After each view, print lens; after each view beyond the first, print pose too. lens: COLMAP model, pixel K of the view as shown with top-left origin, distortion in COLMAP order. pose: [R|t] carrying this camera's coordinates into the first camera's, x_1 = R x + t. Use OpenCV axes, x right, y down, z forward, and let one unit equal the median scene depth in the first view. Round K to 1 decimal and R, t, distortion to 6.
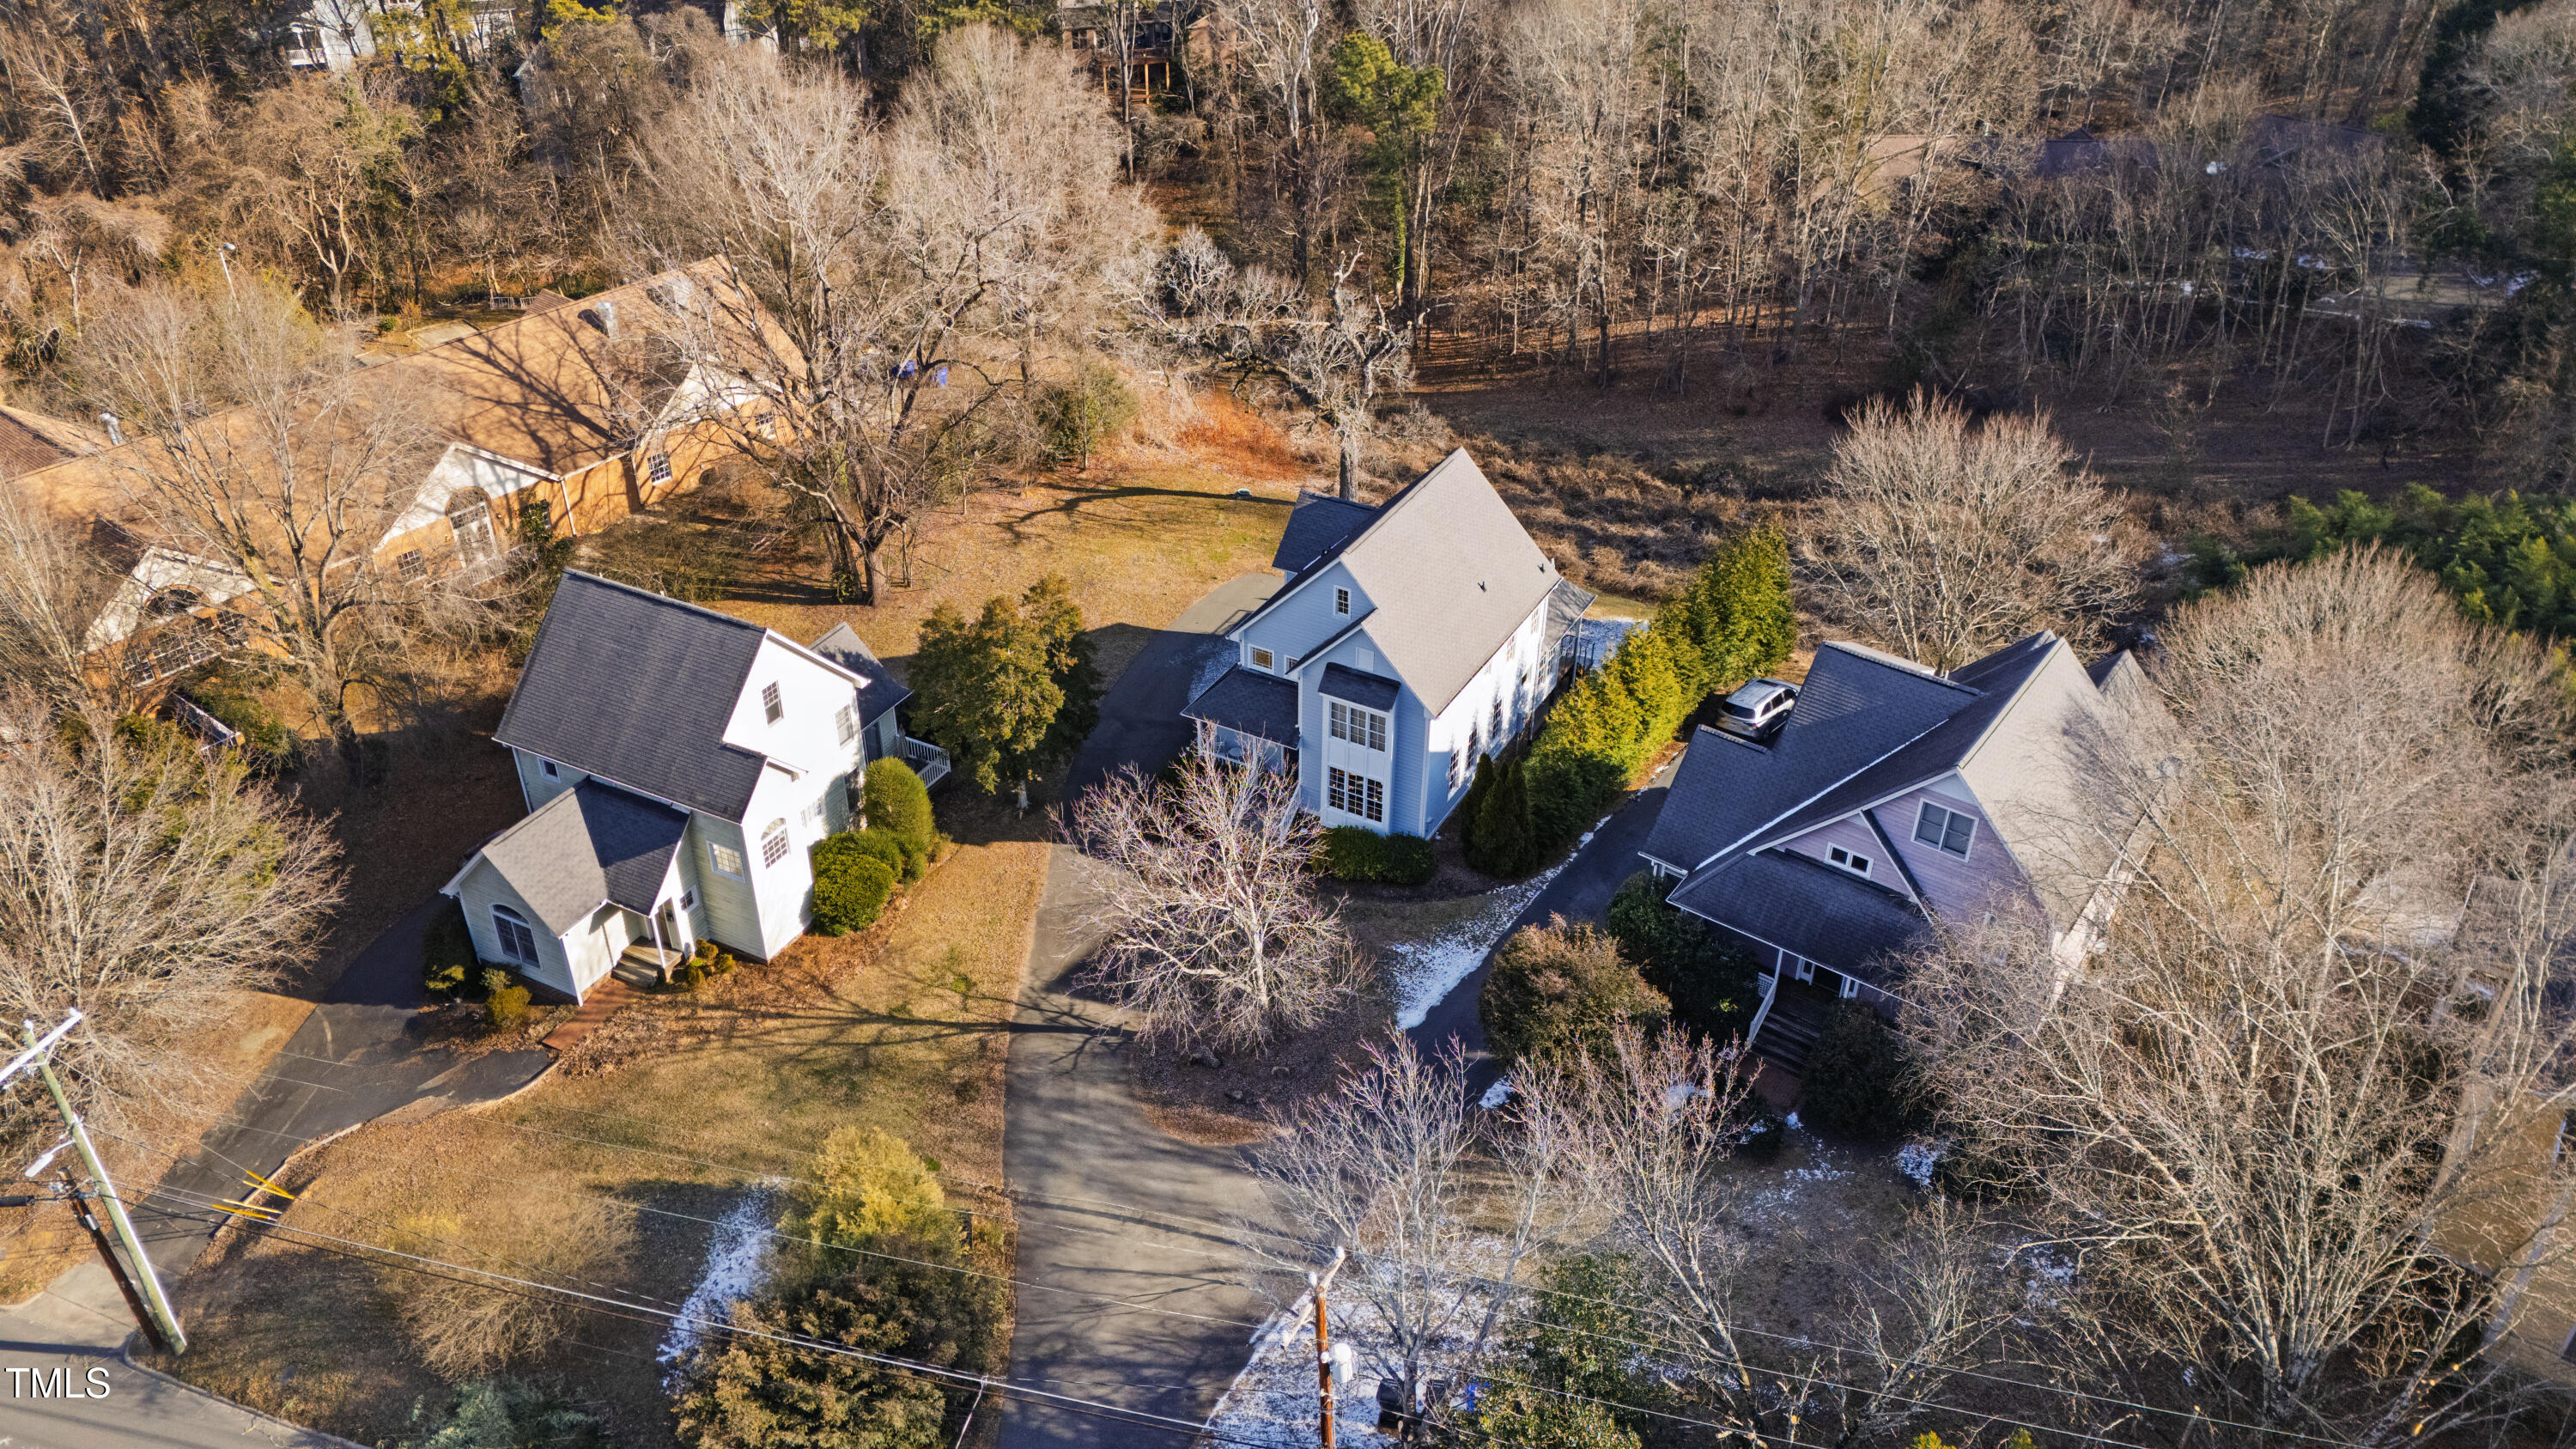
lens RADIAL K [[1886.1, 0, 1290.4], [0, 1886.1, 728.5], [0, 0, 1]] dist [0.051096, -0.041147]
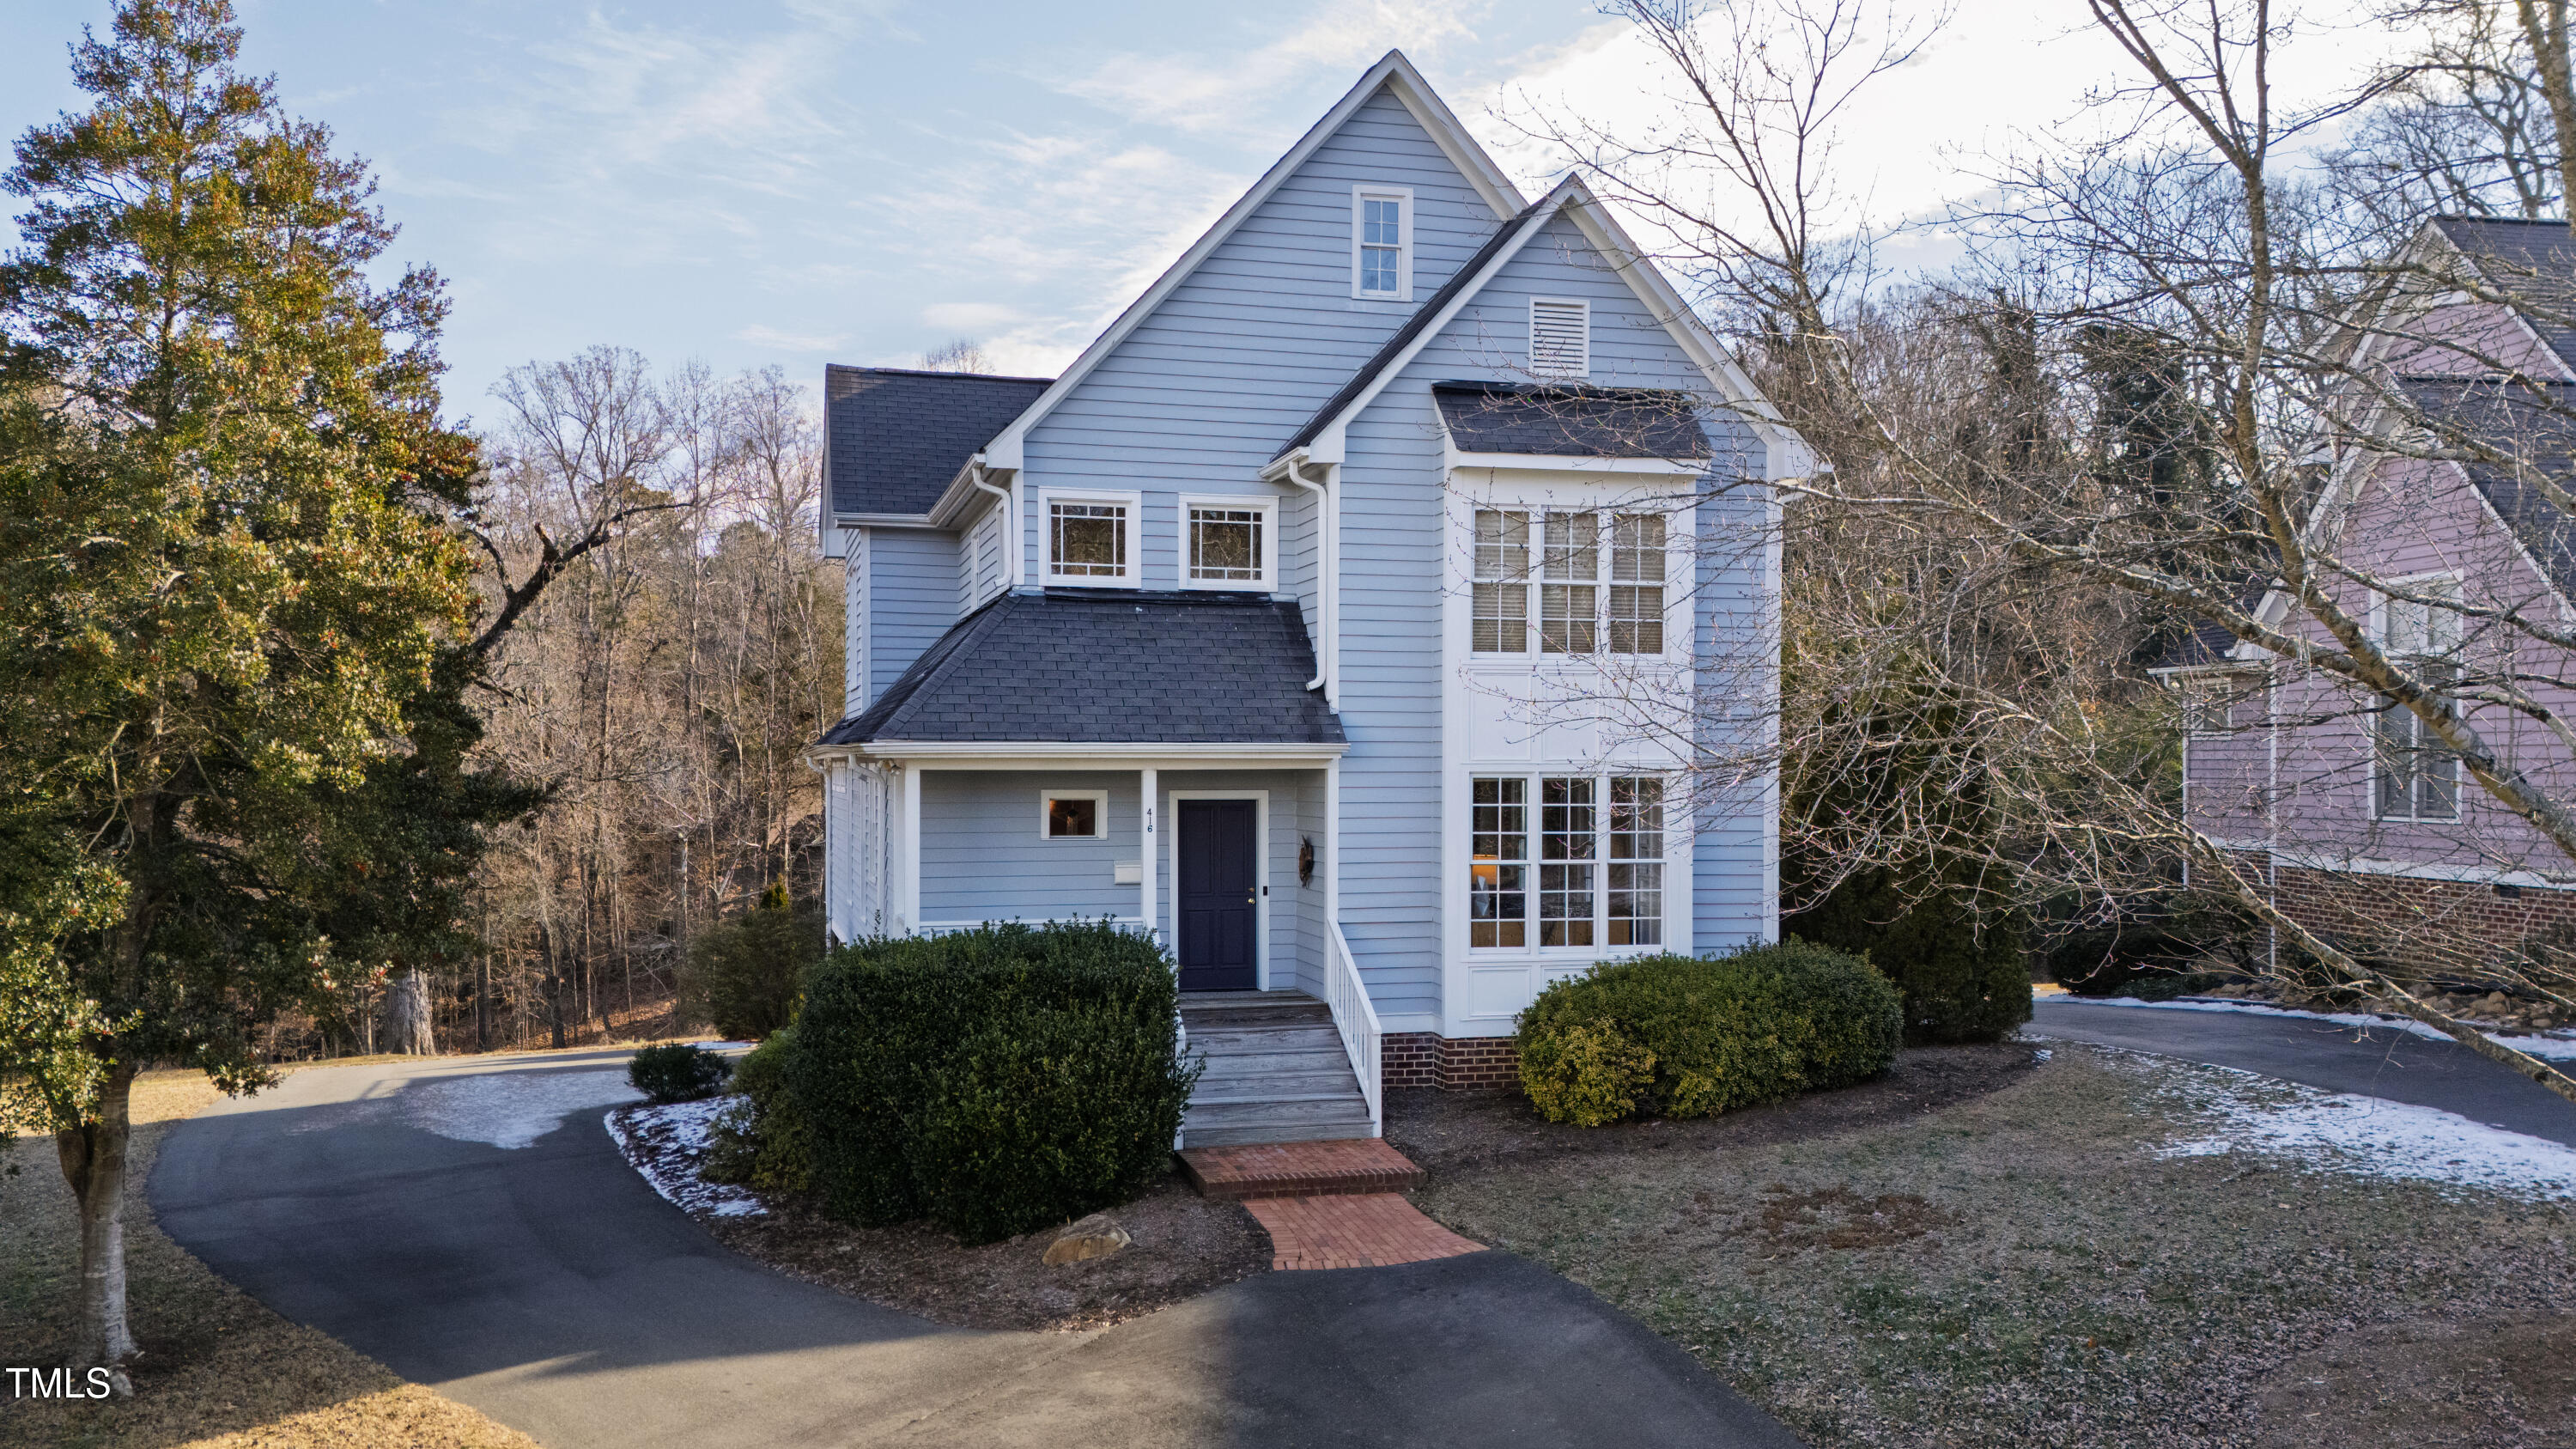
lens RADIAL K [[2052.1, 0, 1245.1], [0, 2052.1, 782.4], [0, 0, 1]] dist [0.086831, -0.023970]
pose [[0.737313, -0.017304, 0.675330, -0.230260], [0.374843, 0.842144, -0.387669, 0.137090], [-0.562017, 0.538976, 0.627409, 0.873245]]
